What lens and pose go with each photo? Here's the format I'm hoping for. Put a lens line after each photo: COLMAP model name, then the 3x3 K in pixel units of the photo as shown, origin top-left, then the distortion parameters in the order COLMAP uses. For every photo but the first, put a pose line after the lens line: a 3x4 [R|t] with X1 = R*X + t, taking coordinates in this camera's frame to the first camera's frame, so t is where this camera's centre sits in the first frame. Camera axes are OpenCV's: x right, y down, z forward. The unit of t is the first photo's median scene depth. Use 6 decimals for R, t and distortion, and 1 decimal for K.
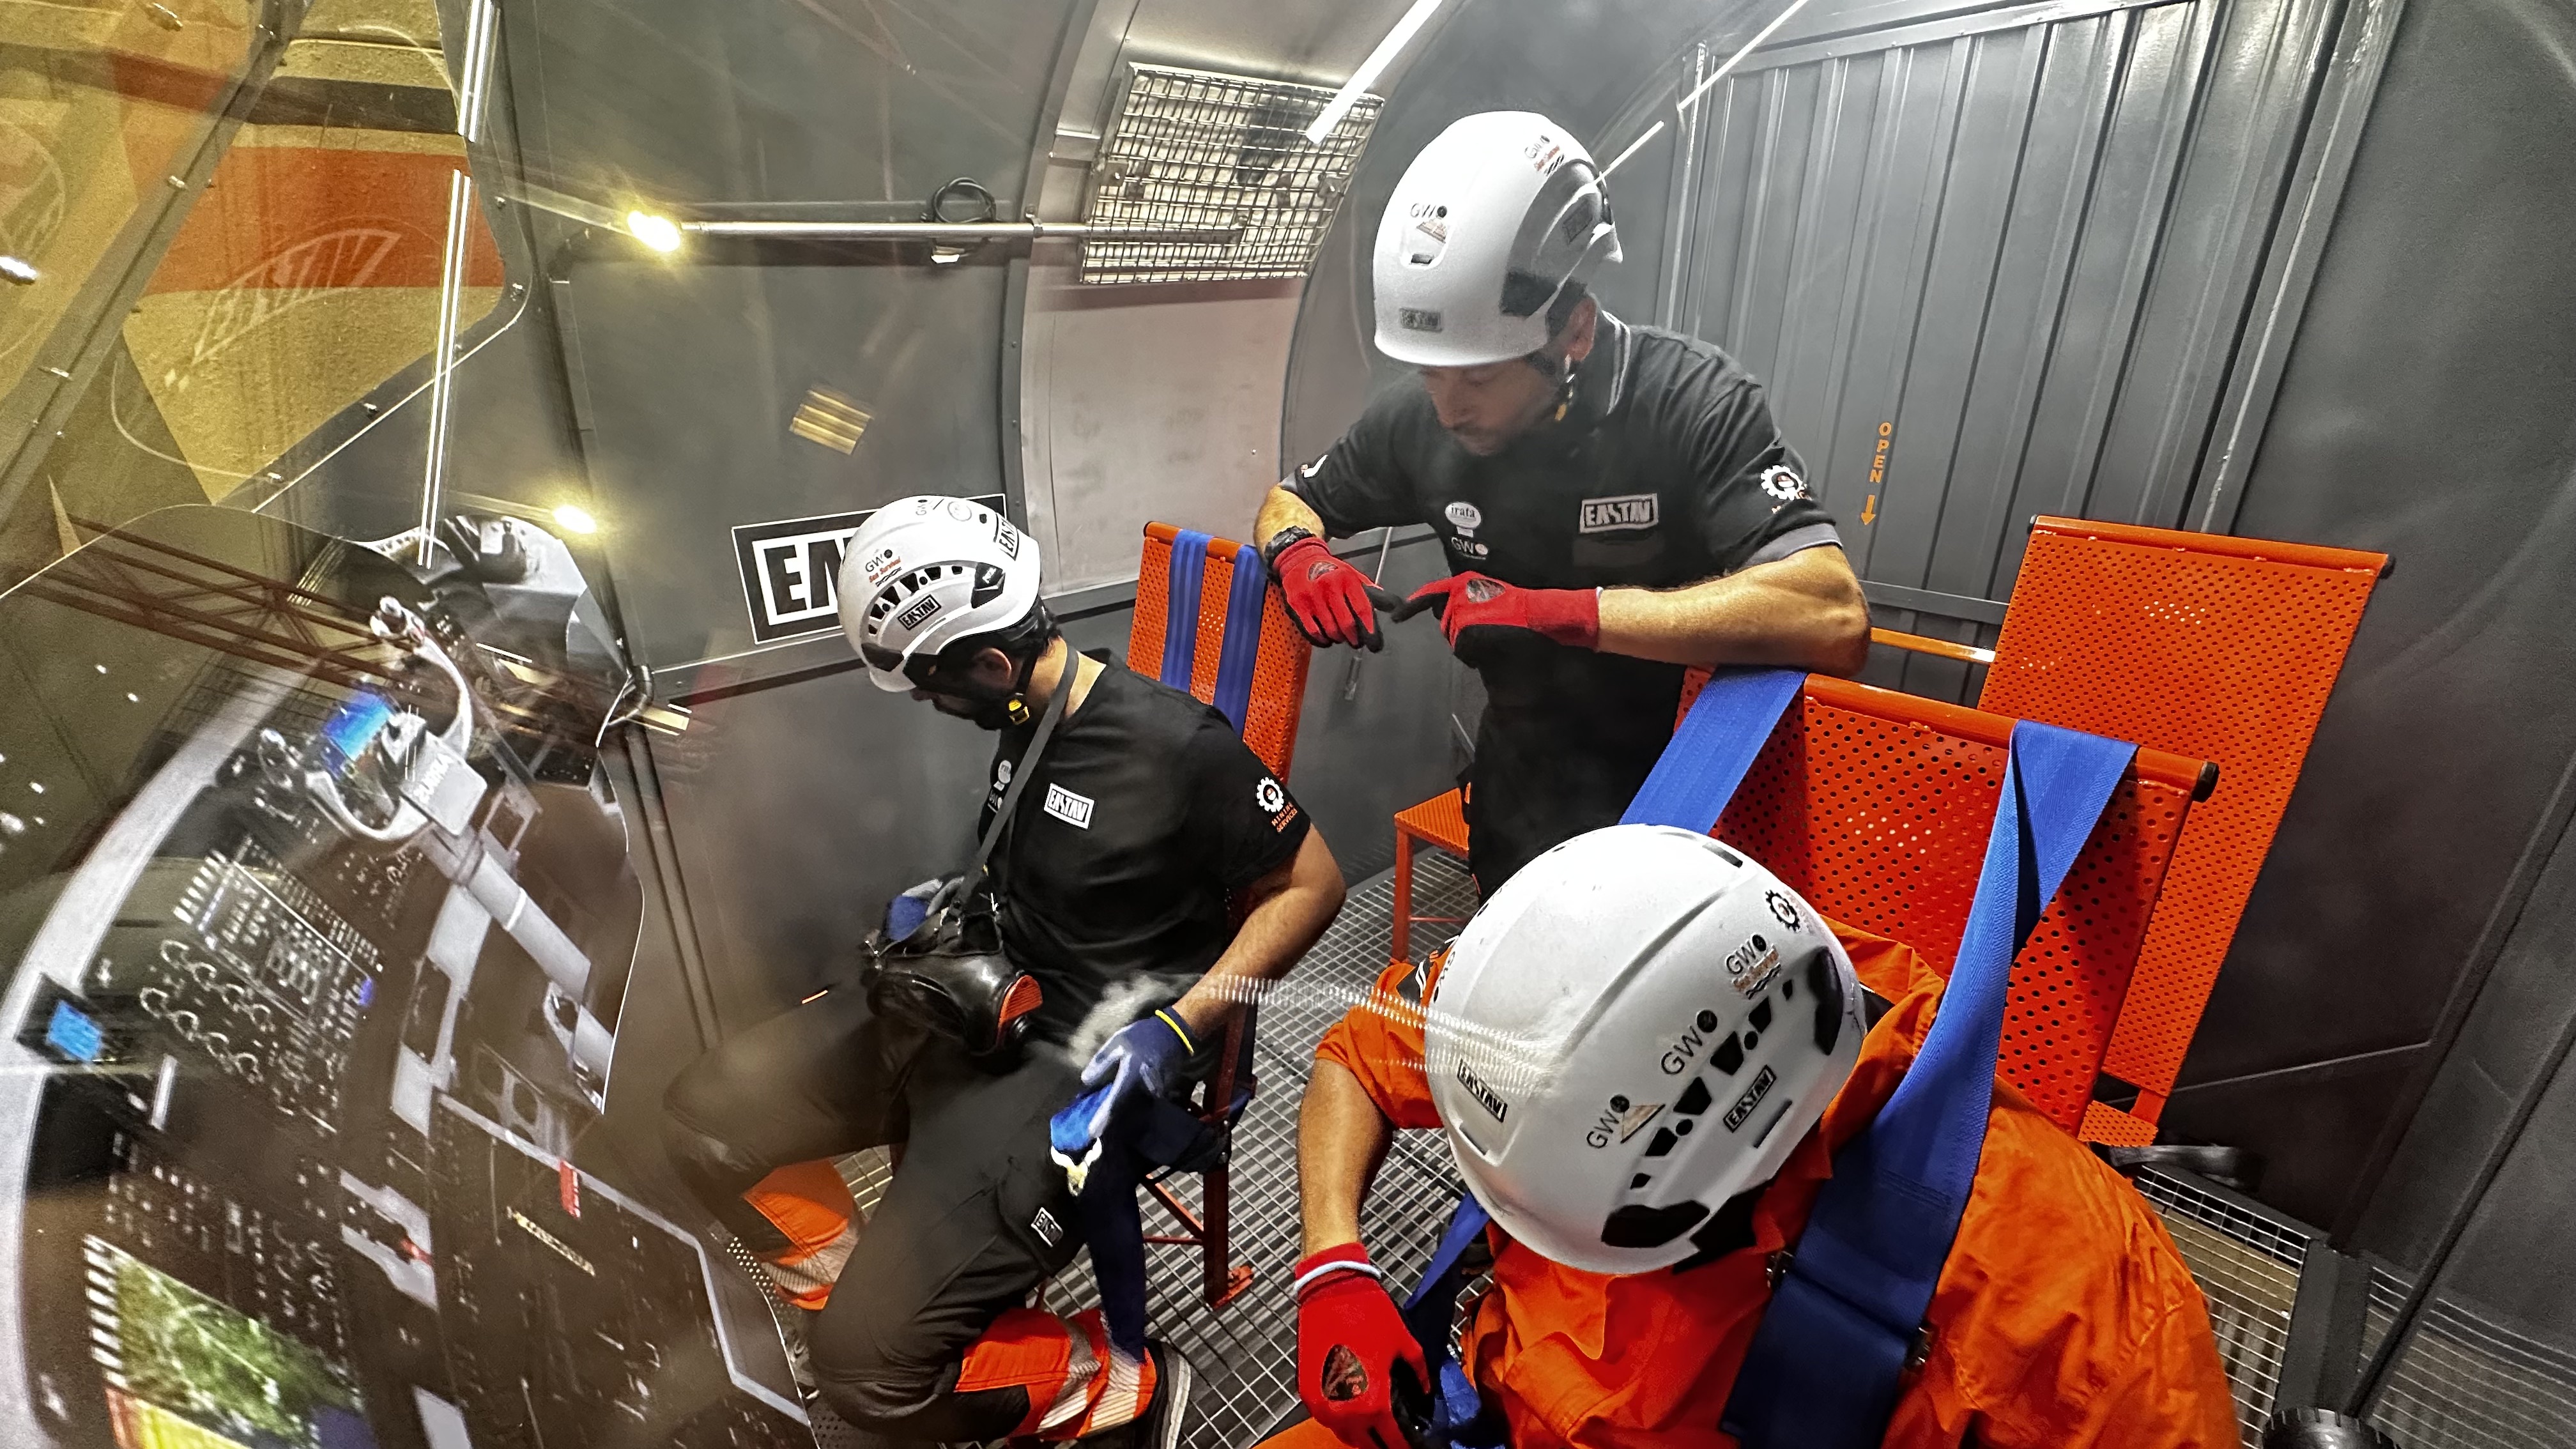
lens RADIAL K [[1029.8, 0, 1294.6], [0, 1029.8, 716.0], [0, 0, 1]] dist [0.000907, 0.000087]
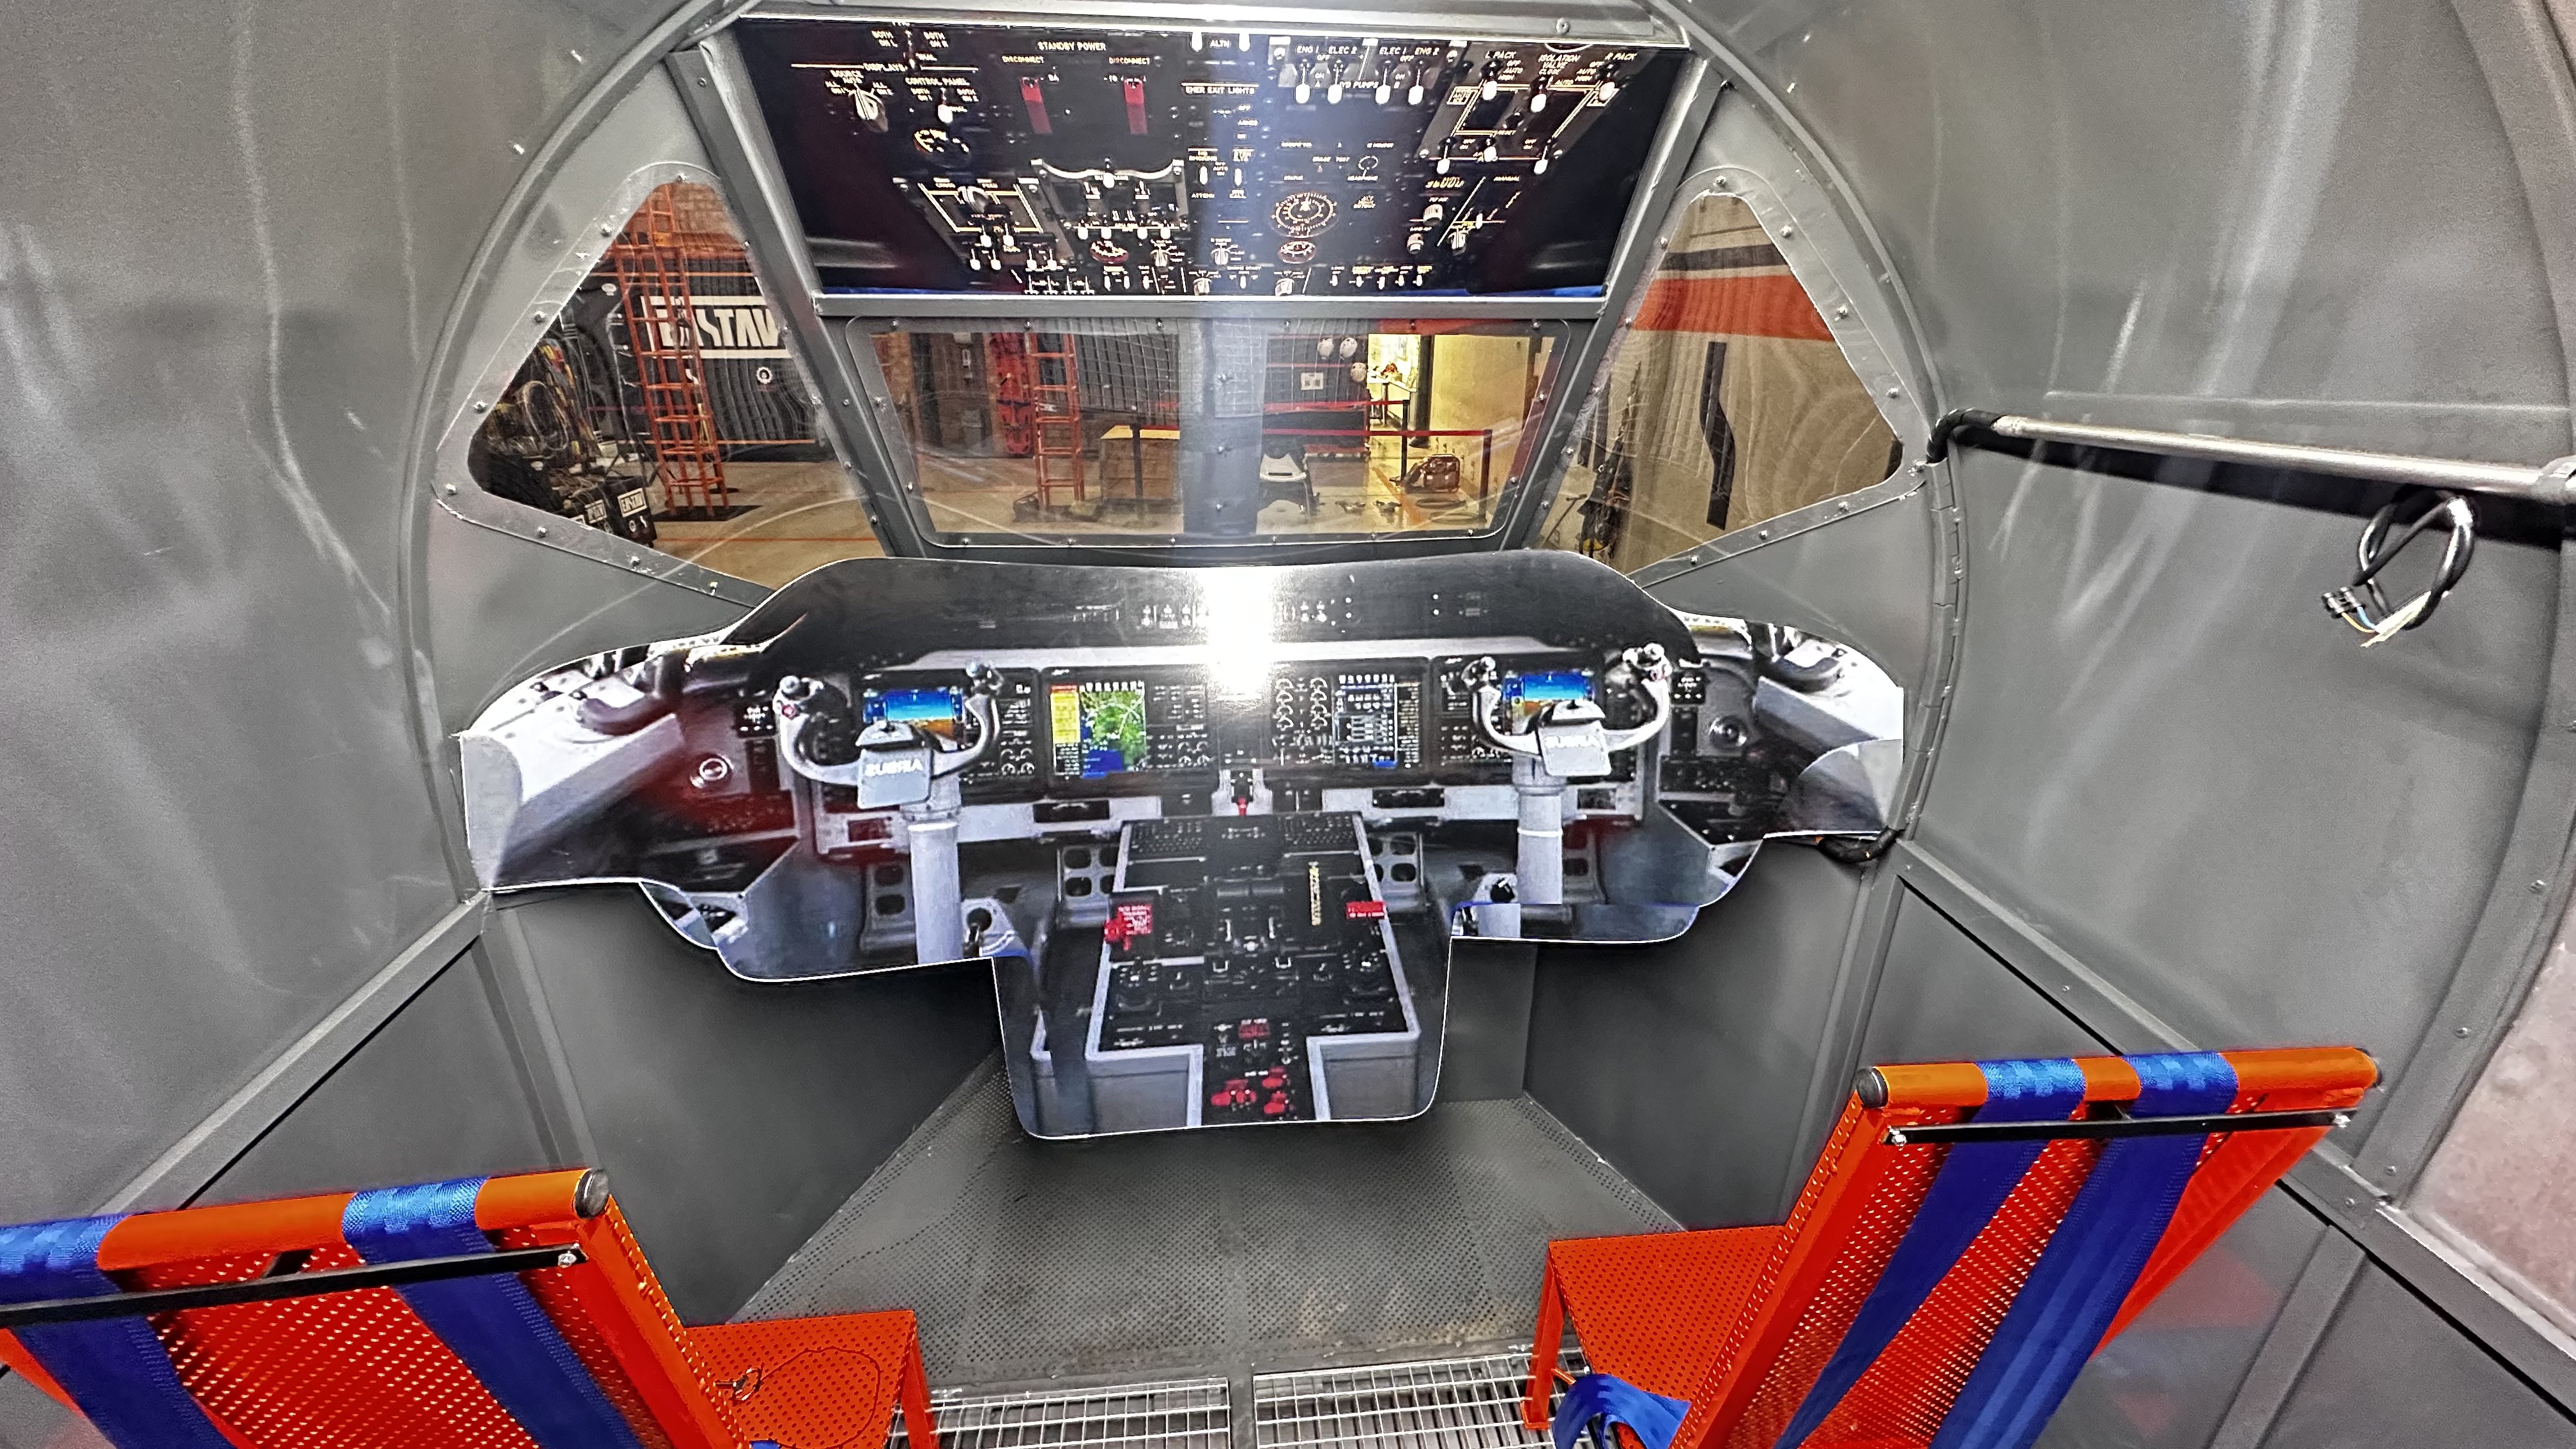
lens RADIAL K [[1029.8, 0, 1293.1], [0, 1029.8, 737.9], [0, 0, 1]] dist [0.000907, 0.000087]
pose [[-0.601094, 0.308879, -0.737075, 0.580573], [-0.297745, 0.769338, 0.565214, -0.700515], [0.741643, 0.559207, -0.370477, 1.240283]]
